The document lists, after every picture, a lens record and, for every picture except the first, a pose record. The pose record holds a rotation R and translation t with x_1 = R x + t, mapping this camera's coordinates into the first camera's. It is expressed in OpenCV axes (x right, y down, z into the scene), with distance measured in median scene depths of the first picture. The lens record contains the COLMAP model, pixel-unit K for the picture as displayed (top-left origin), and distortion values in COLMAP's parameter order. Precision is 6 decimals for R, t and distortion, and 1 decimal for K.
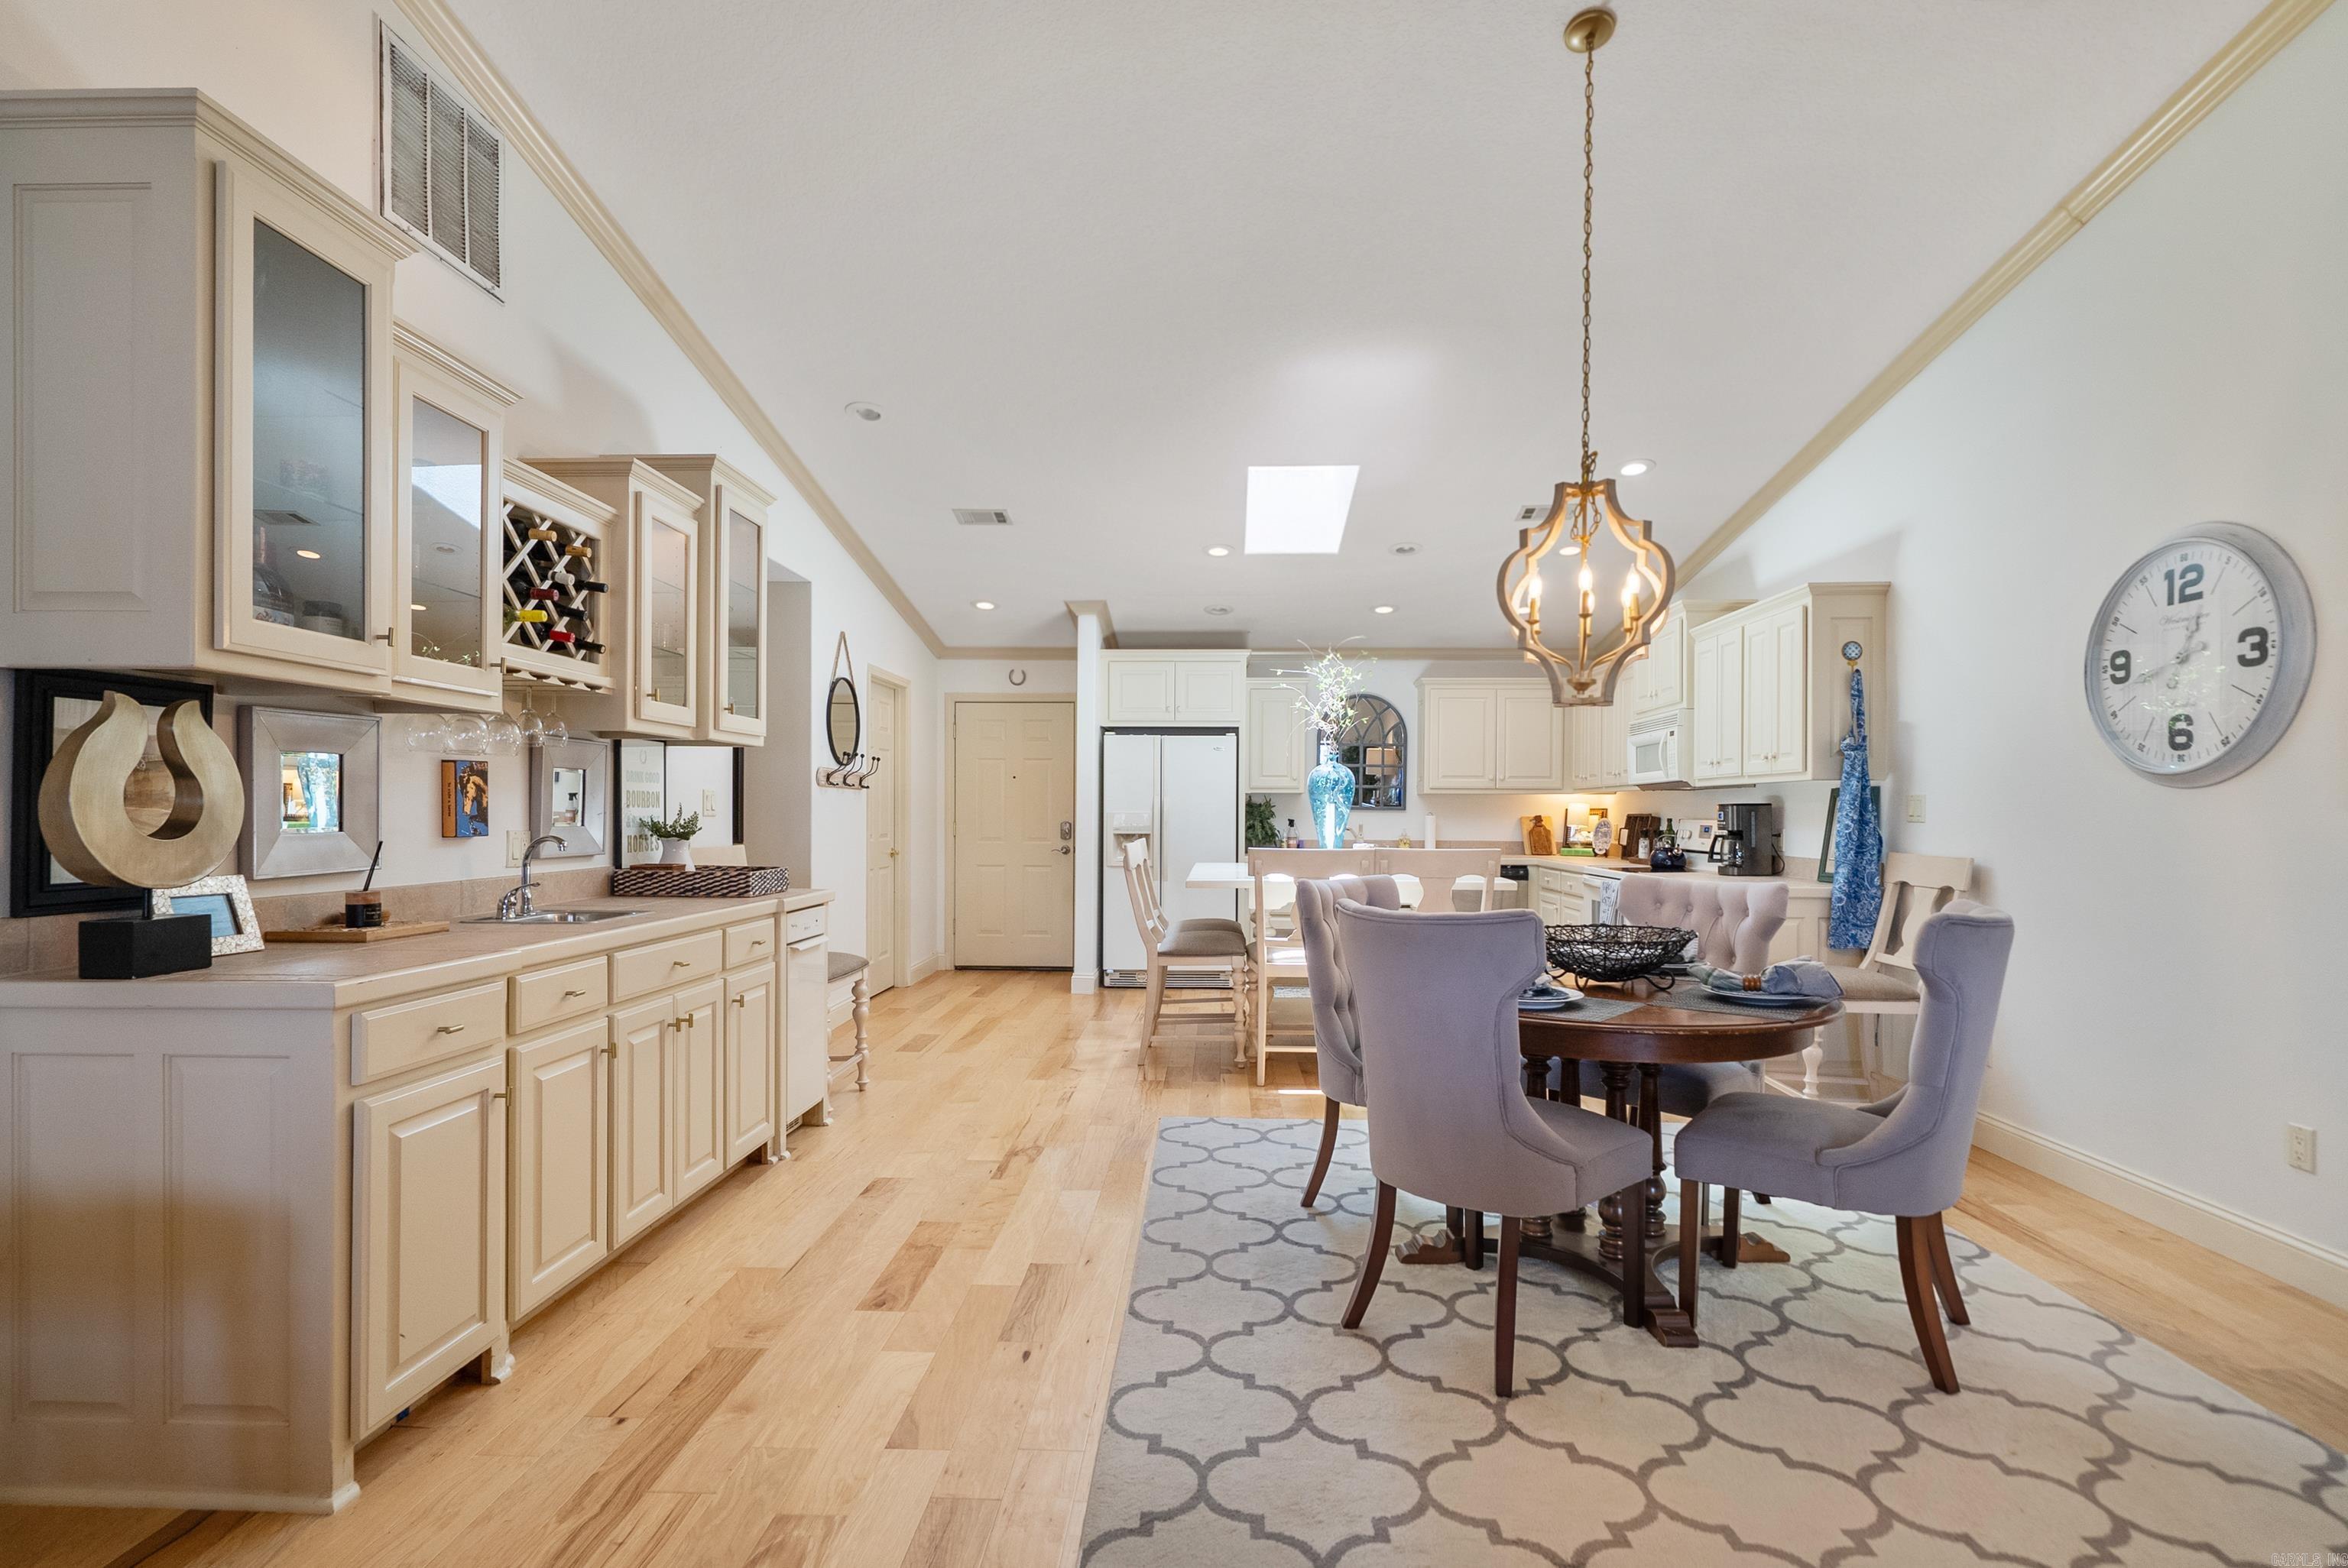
lens RADIAL K [[1146.2, 0, 1172.5], [0, 1146.2, 819.9], [0, 0, 1]] dist [0.002986, 0.000349]
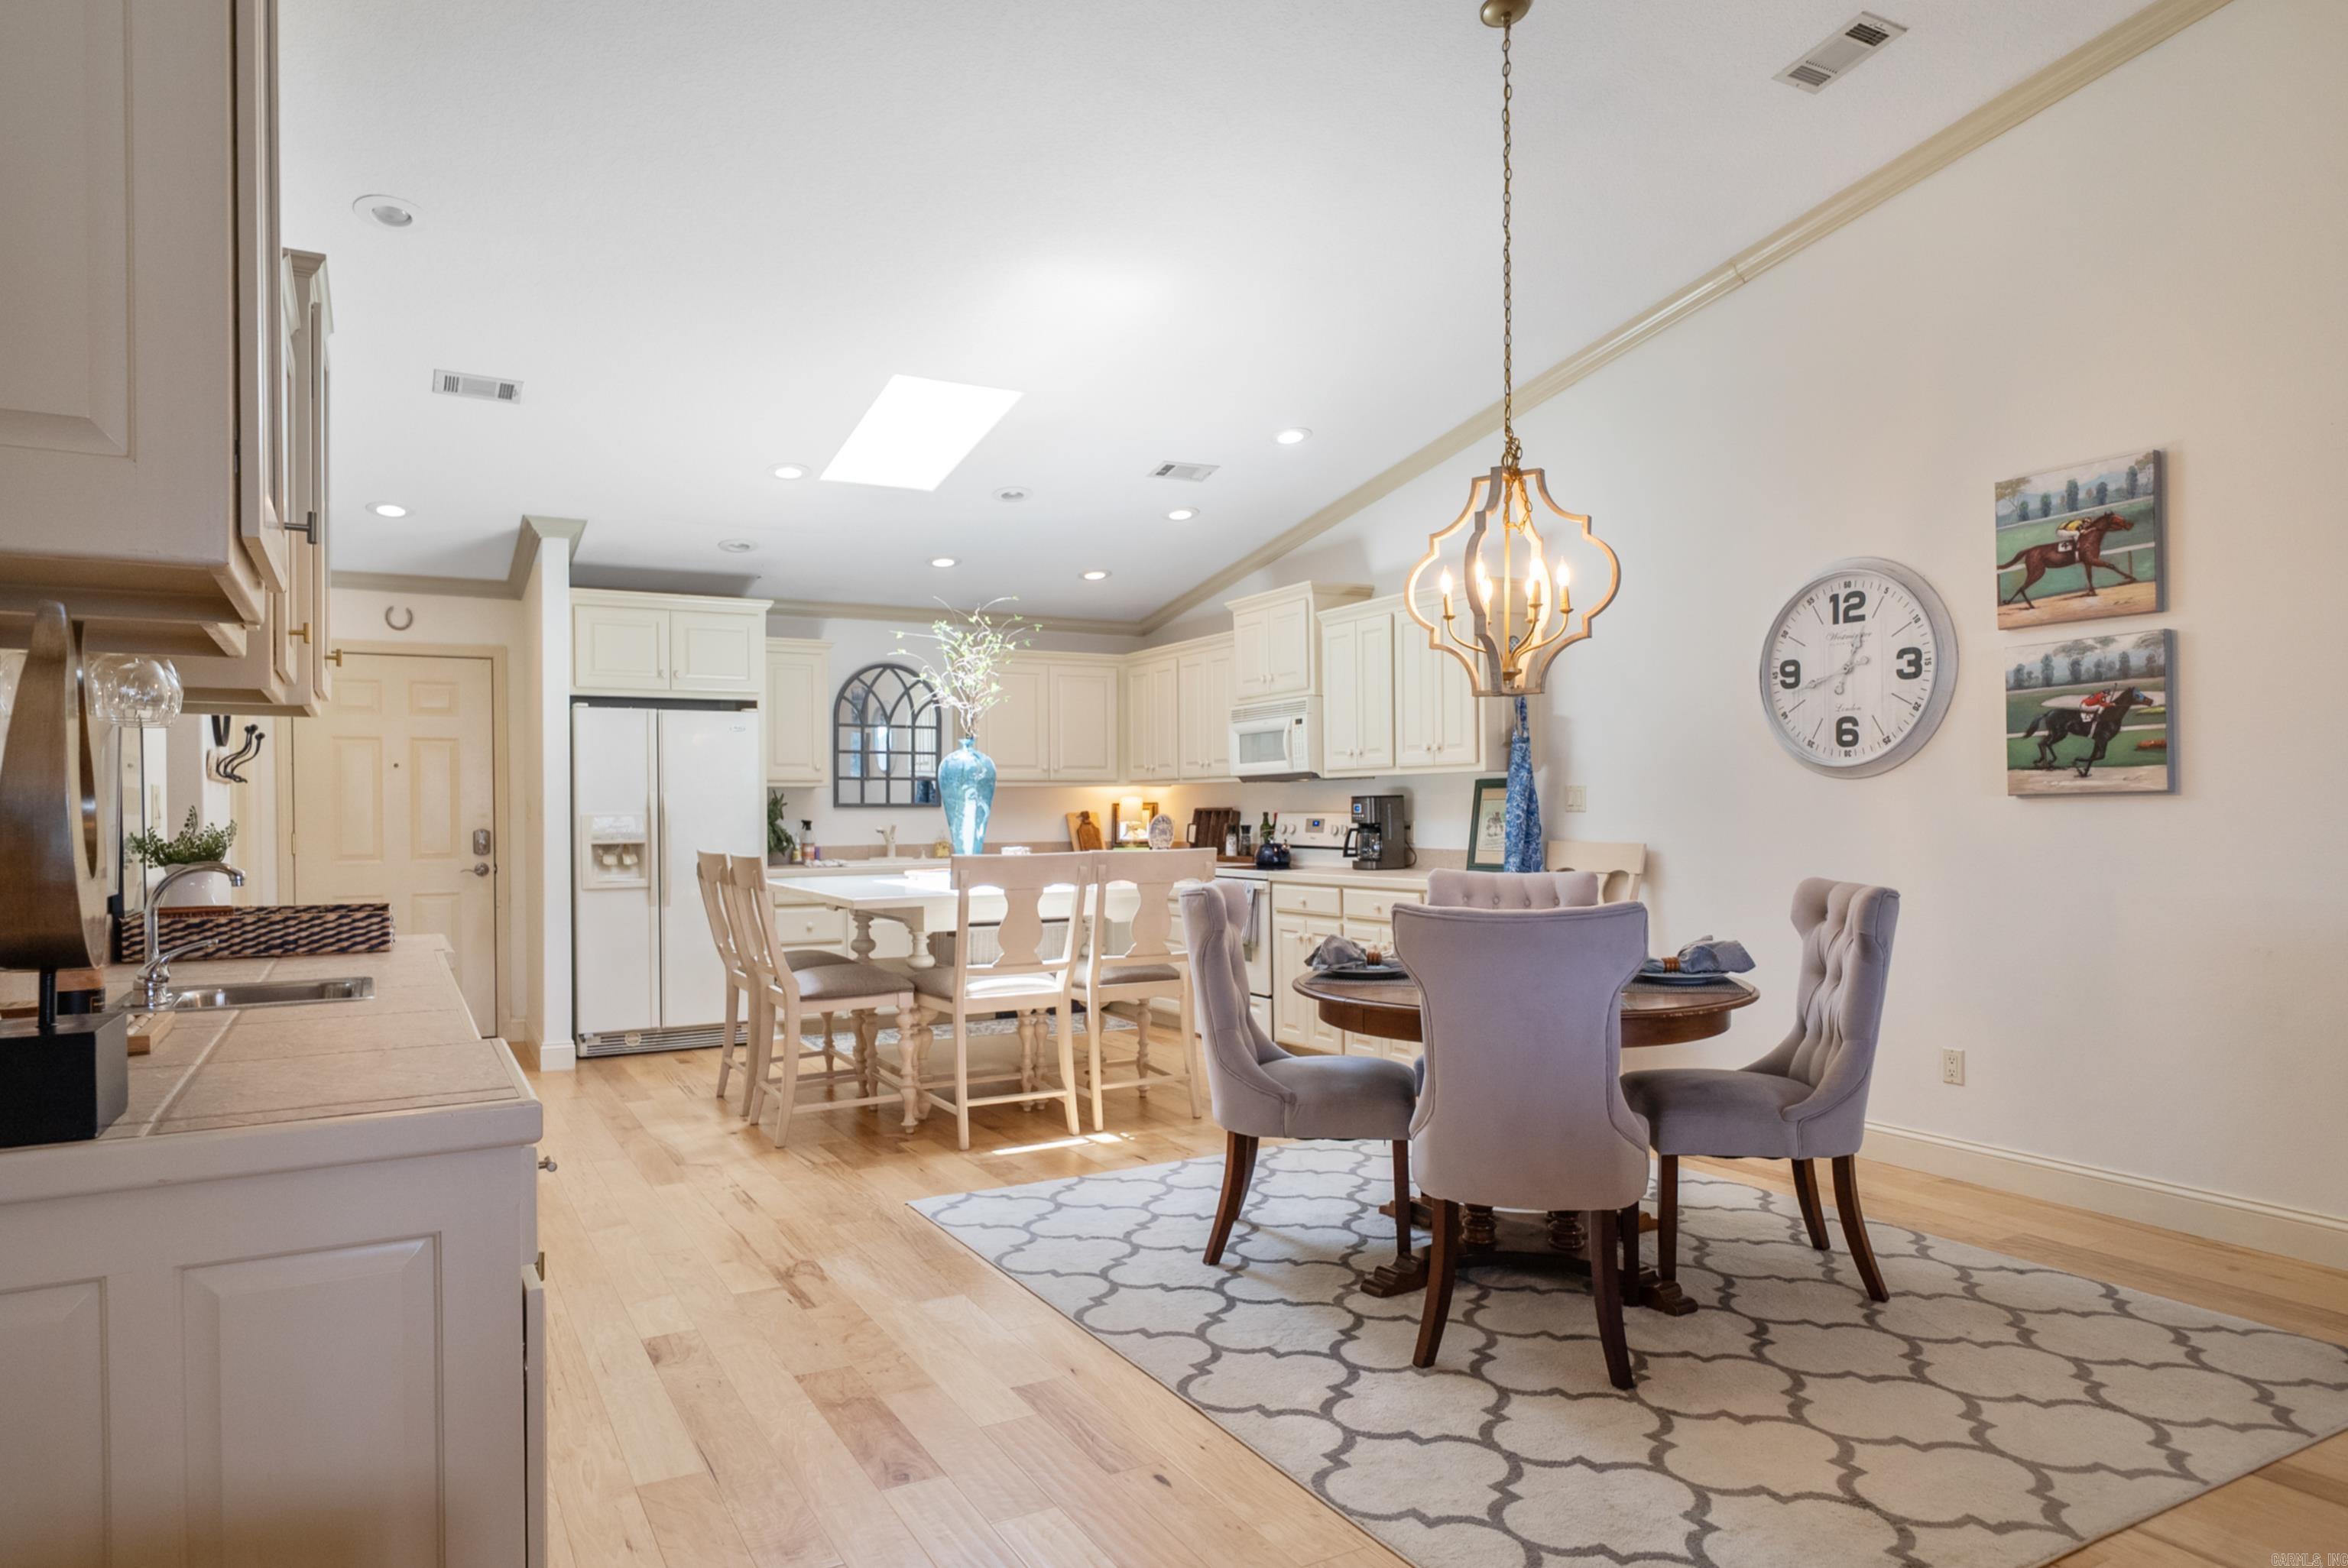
lens RADIAL K [[1433.4, 0, 1164.0], [0, 1433.4, 819.8], [0, 0, 1]] dist [0.002262, 0.000288]
pose [[0.854983, -0.016290, 0.518400, -0.452640], [0.016462, 0.999855, 0.004269, -0.002874], [-0.518394, 0.004884, 0.855128, 0.090630]]
